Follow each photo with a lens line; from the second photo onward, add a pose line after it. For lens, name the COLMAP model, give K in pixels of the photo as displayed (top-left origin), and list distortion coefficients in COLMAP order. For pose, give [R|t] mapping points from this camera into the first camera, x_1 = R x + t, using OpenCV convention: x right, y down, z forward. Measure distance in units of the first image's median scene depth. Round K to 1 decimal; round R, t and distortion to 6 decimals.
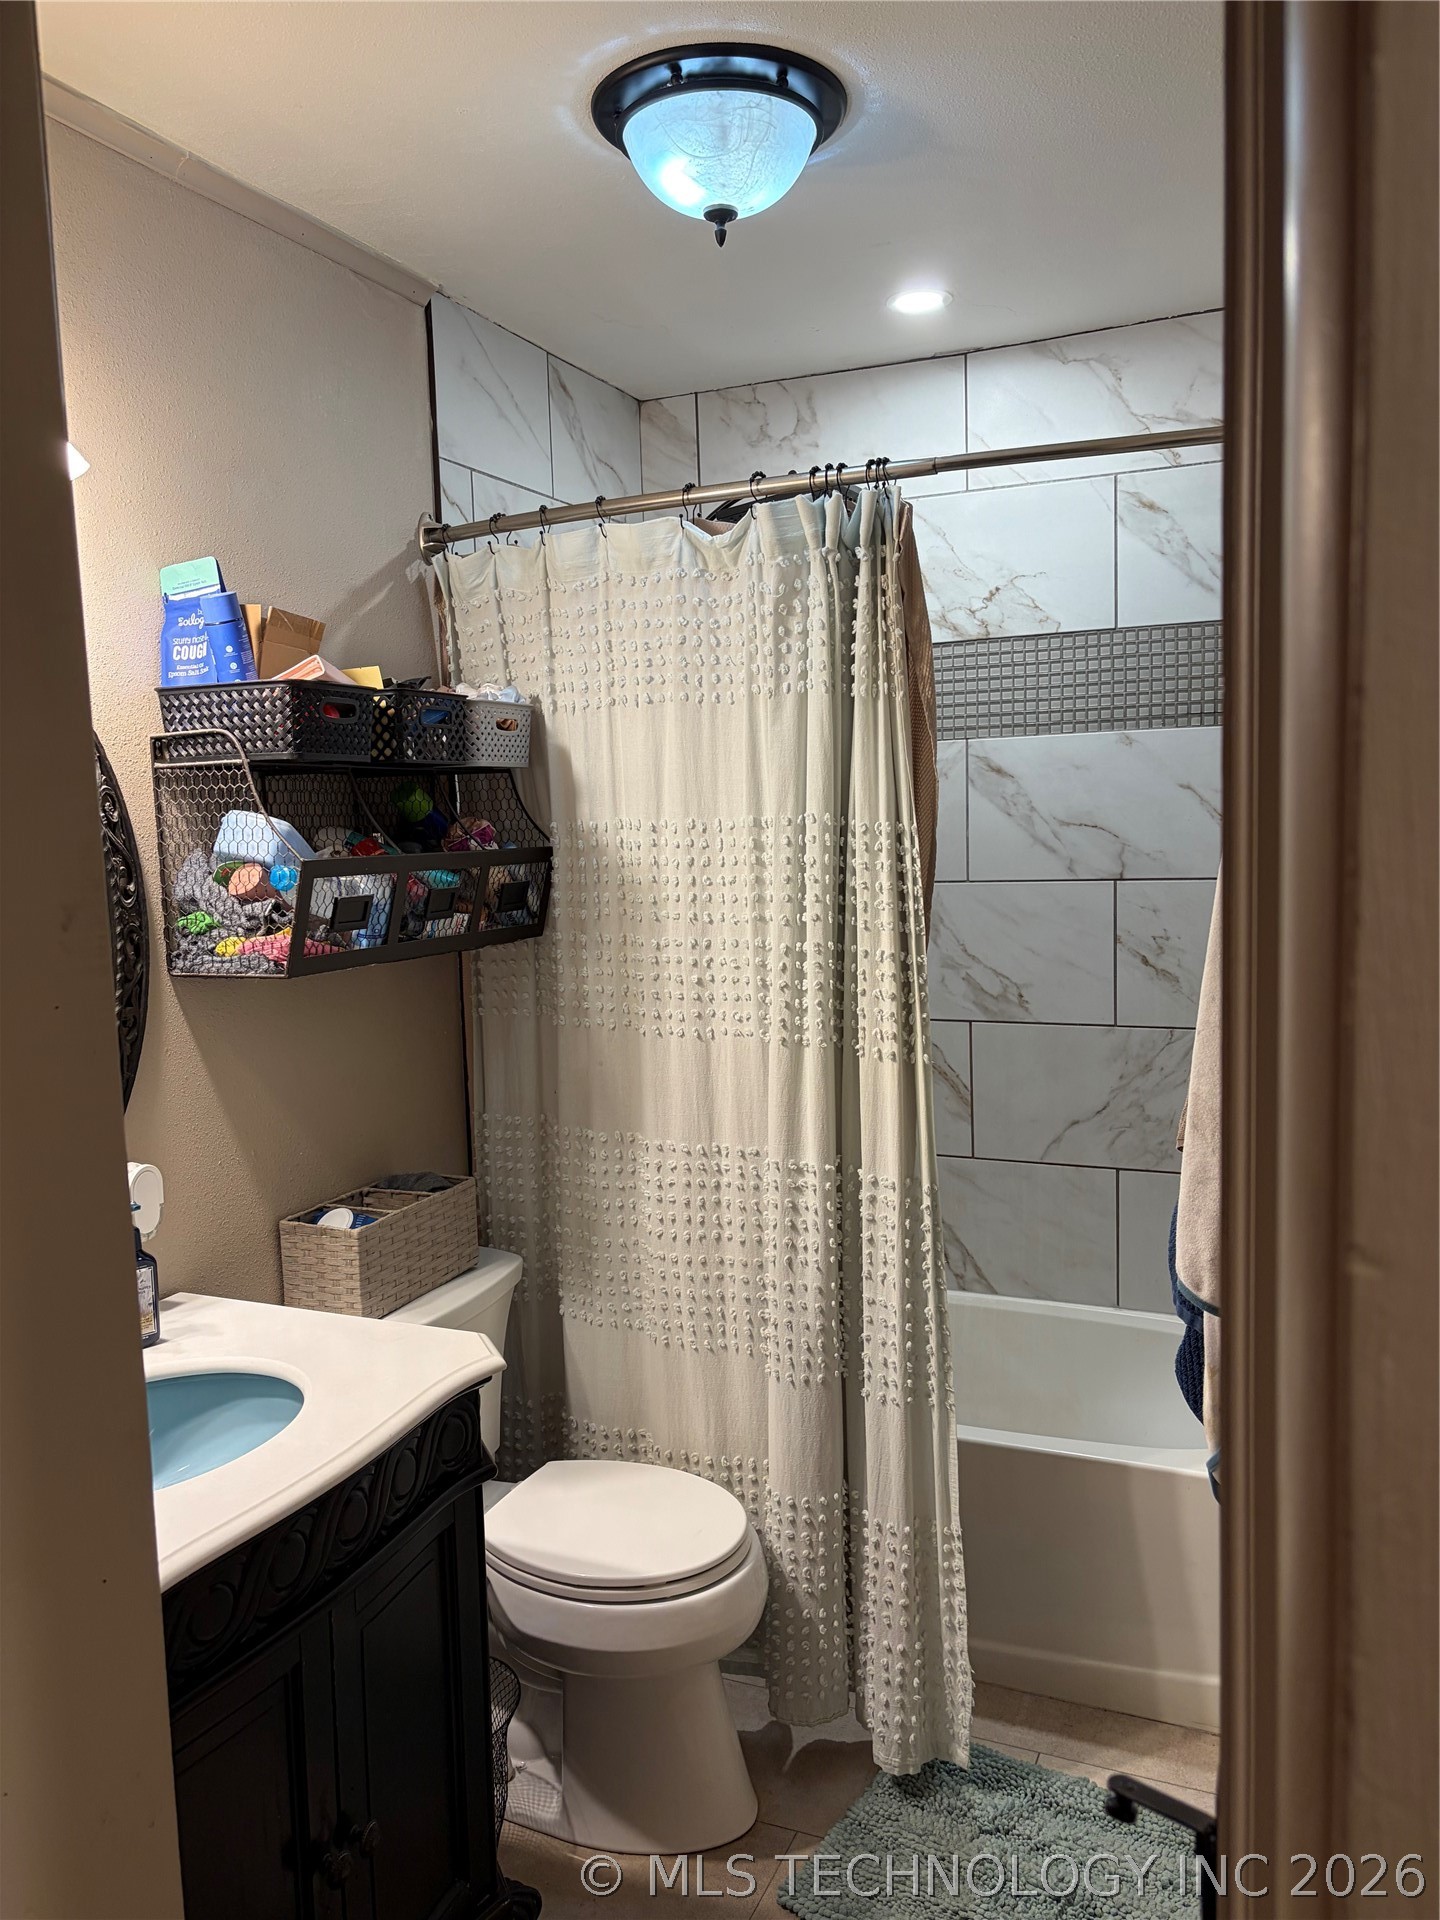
lens RADIAL K [[1449.3, 0, 715.9], [0, 1449.3, 968.4], [0, 0, 1]] dist [0.039797, -0.024734]
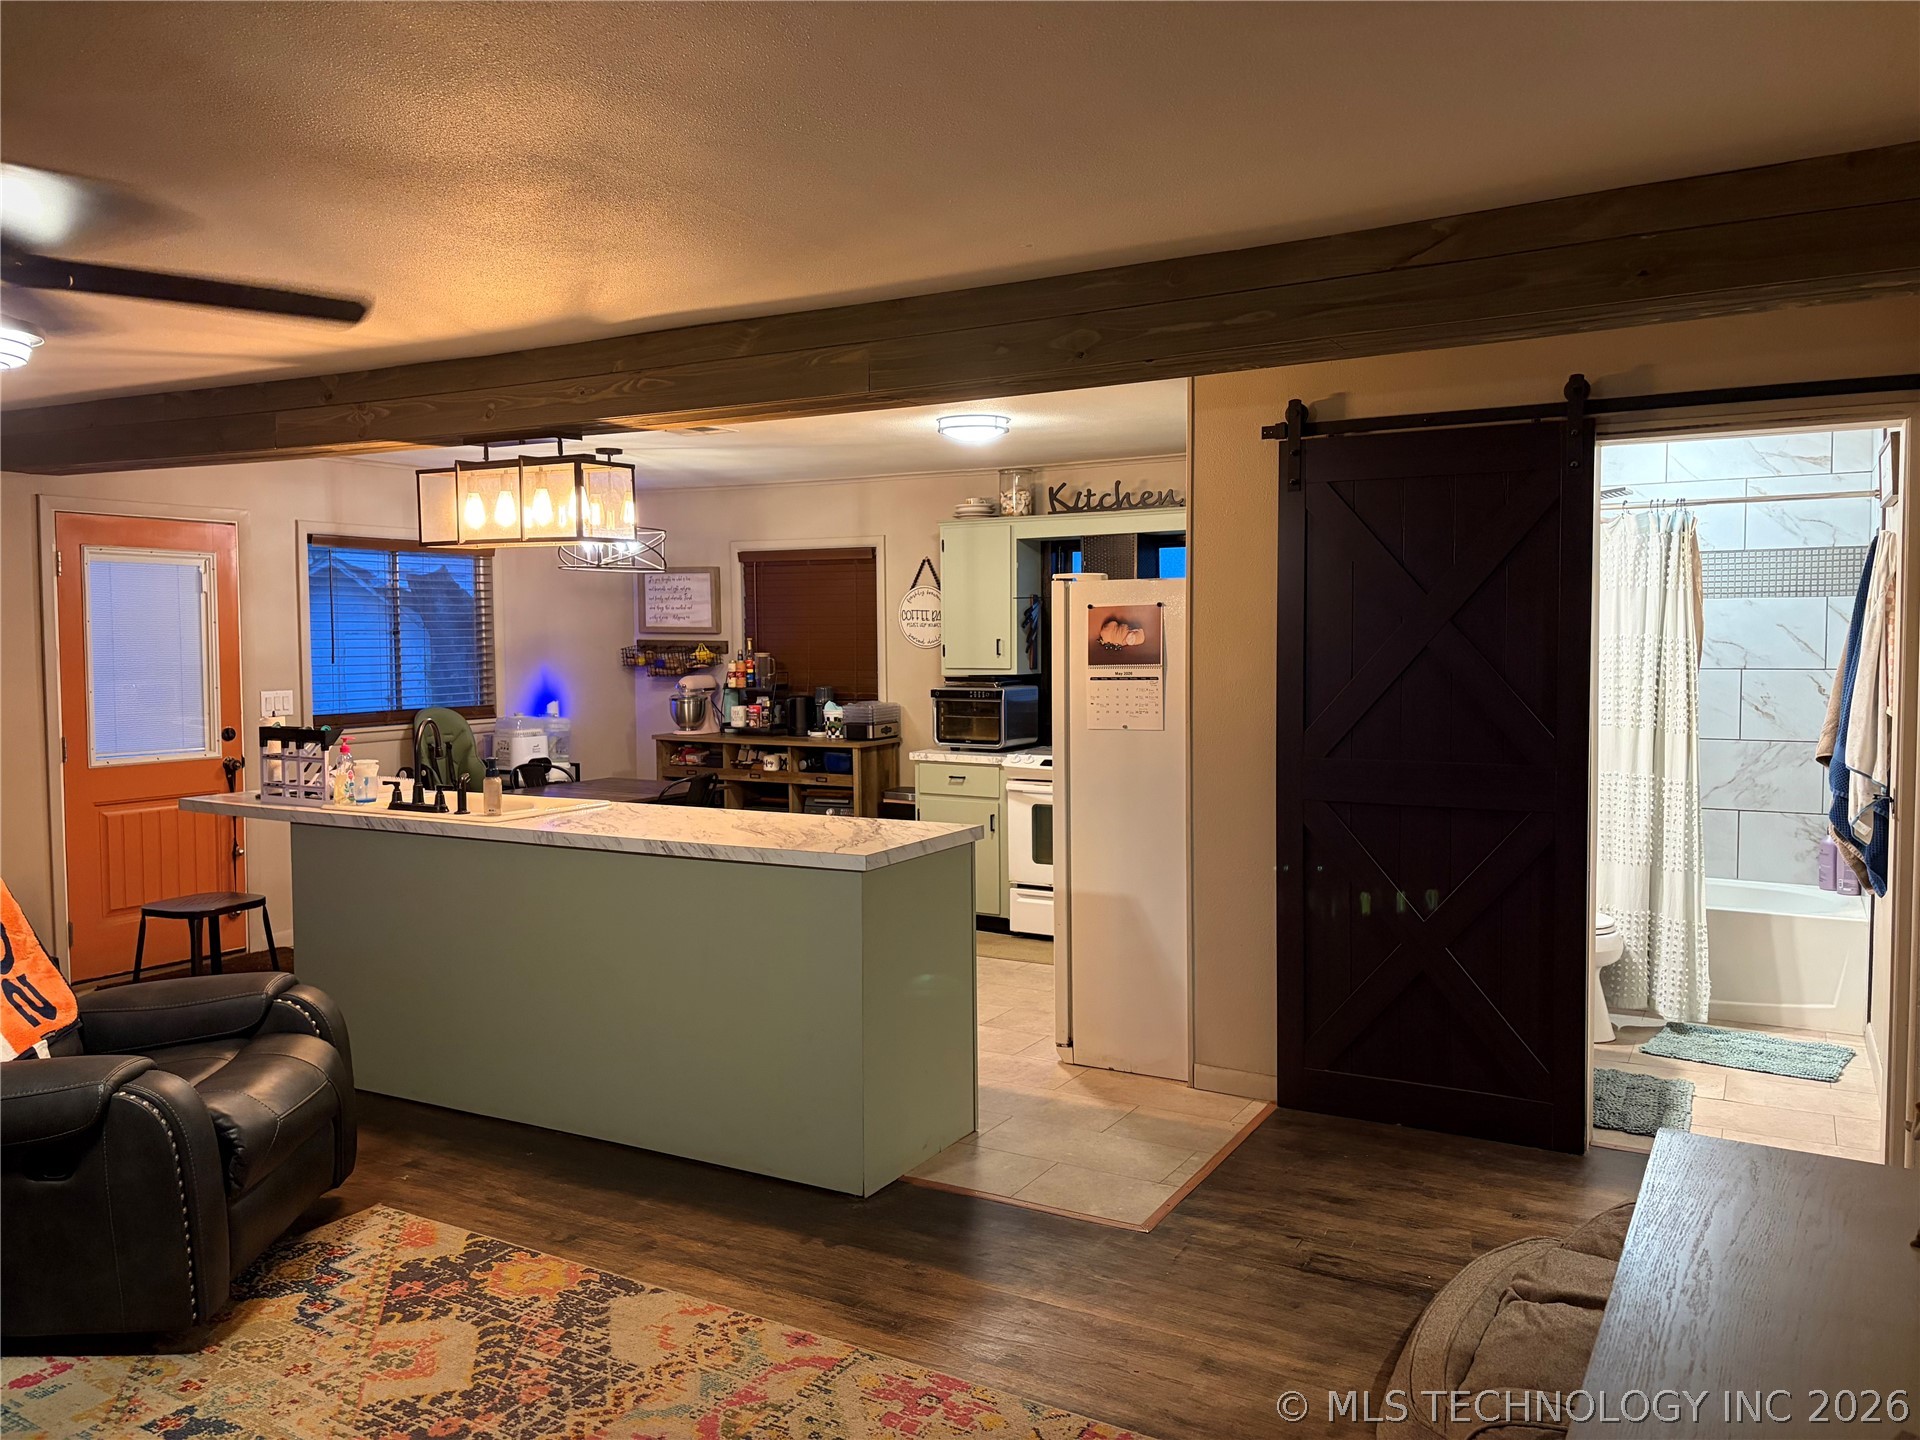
lens RADIAL K [[1449.3, 0, 960.5], [0, 1449.3, 704.5], [0, 0, 1]] dist [0.039797, -0.024734]
pose [[0.994996, 0.028585, -0.095735, -0.866826], [-0.033415, 0.998228, -0.049235, 0.177501], [0.094158, 0.052188, 0.994188, -1.613297]]
